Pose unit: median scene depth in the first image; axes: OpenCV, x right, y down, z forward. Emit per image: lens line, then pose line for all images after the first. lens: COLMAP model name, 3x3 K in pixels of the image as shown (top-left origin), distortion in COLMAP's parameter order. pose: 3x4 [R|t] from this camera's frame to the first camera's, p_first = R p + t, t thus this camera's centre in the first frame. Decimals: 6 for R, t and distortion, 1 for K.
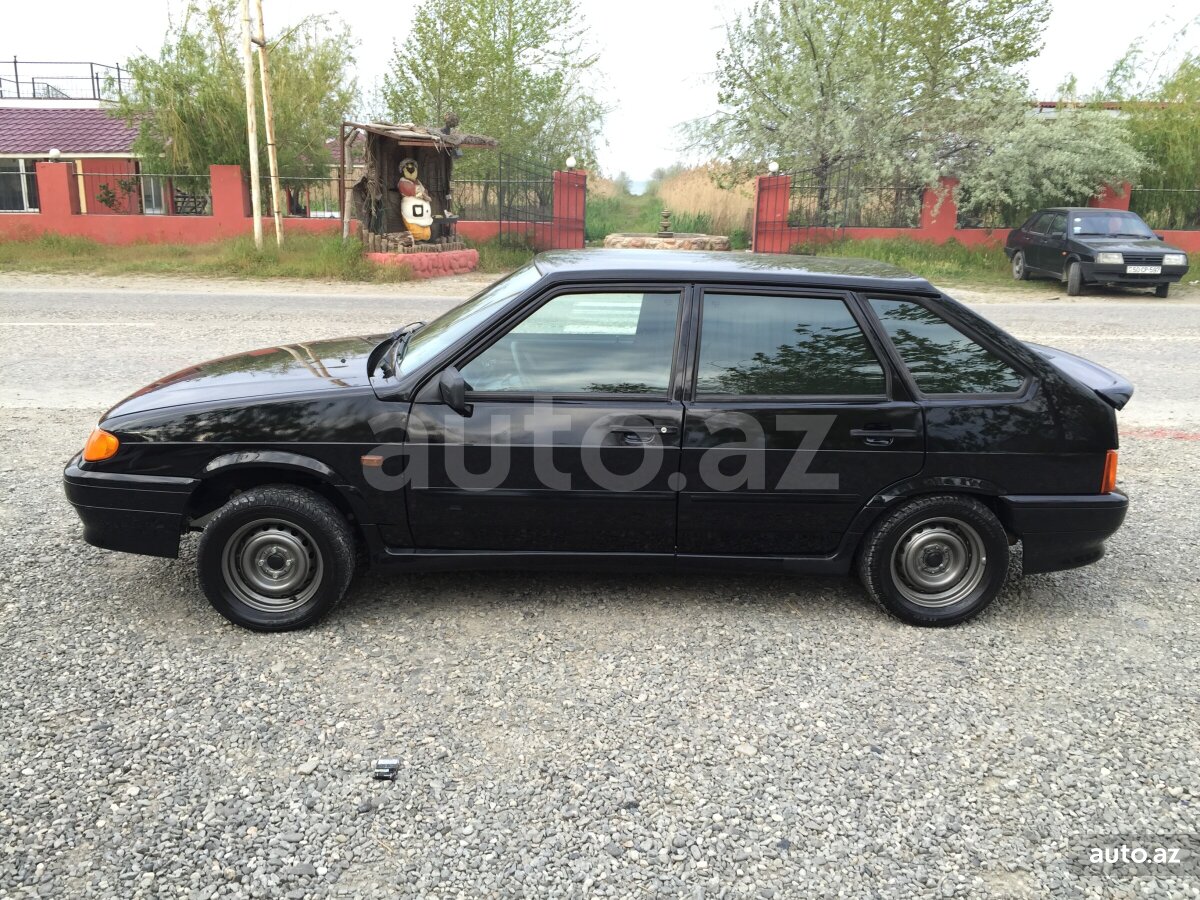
lens RADIAL K [[1024.5, 0, 603.2], [0, 1024.5, 451.3], [0, 0, 1]] dist [0.044251, -0.032508]
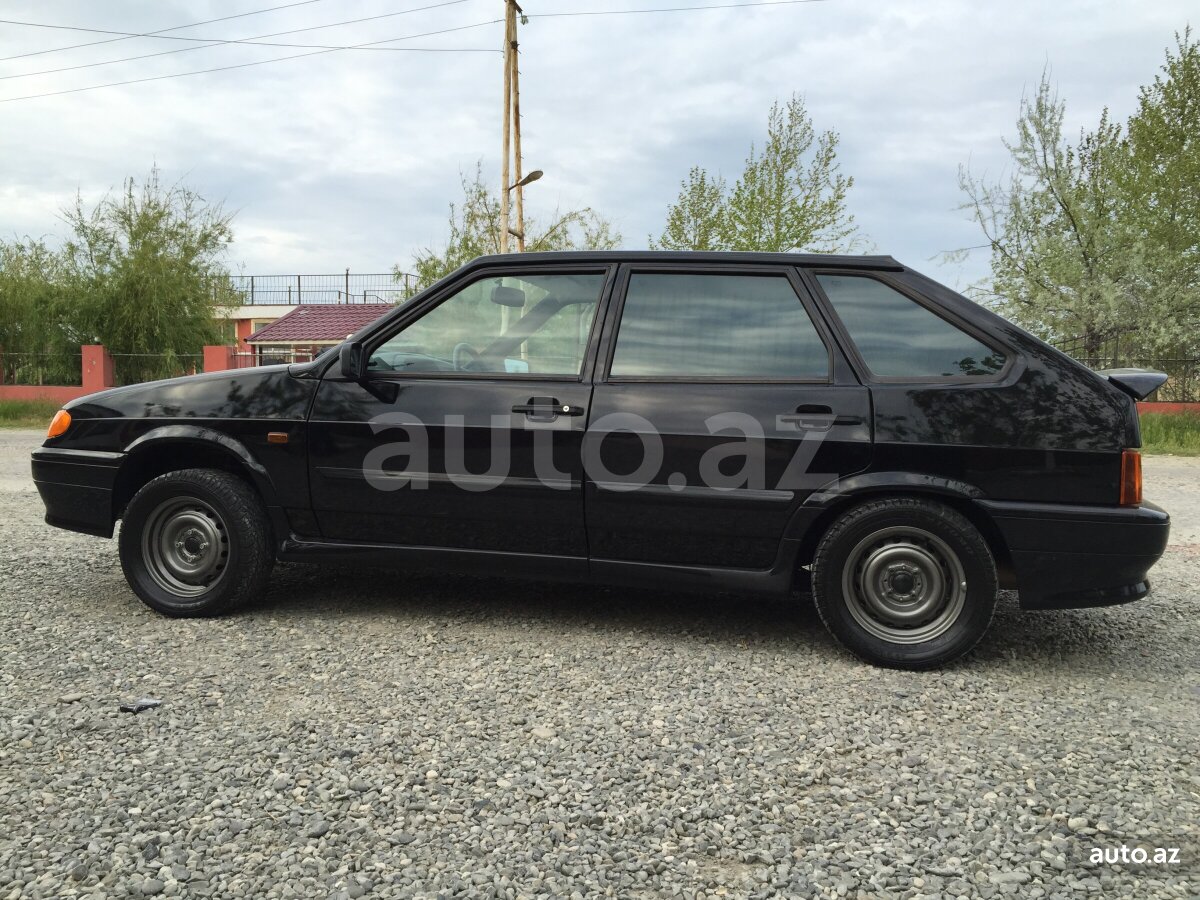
lens RADIAL K [[1024.5, 0, 593.4], [0, 1024.5, 444.5], [0, 0, 1]] dist [0.044251, -0.032508]
pose [[0.960887, 0.011556, -0.276699, 0.319736], [-0.066254, 0.979708, -0.189163, 0.172205], [0.268899, 0.200097, 0.942154, 0.151001]]
